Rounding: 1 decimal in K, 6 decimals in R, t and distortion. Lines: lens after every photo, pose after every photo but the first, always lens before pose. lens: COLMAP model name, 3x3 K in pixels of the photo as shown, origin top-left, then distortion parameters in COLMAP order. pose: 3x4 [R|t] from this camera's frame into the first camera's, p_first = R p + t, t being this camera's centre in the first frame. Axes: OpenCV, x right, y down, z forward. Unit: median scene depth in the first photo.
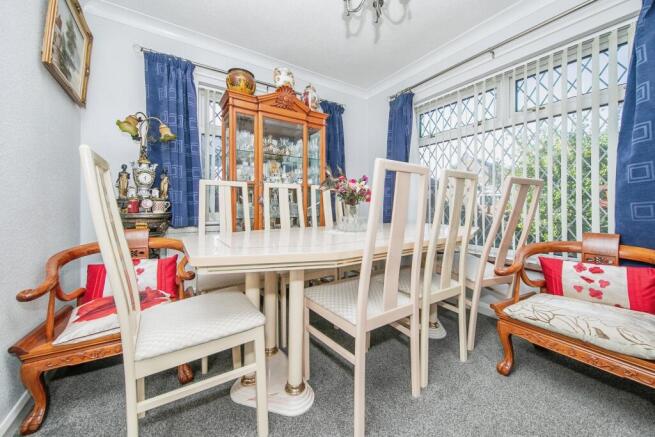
lens RADIAL K [[244.4, 0, 327.0], [0, 244.4, 213.7], [0, 0, 1]] dist [0.023374, 0.000128]
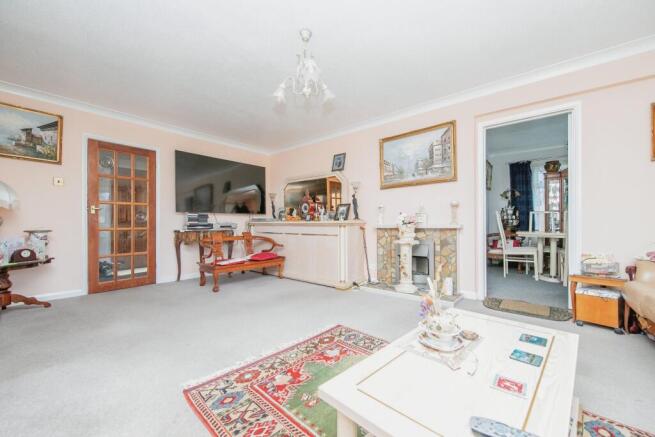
lens RADIAL K [[244.4, 0, 327.7], [0, 244.4, 219.8], [0, 0, 1]] dist [0.023374, 0.000128]
pose [[0.248962, -0.014588, -0.968403, 1.396207], [0.001448, 0.999891, -0.014691, -0.019198], [0.968512, 0.002256, 0.248956, -1.613458]]
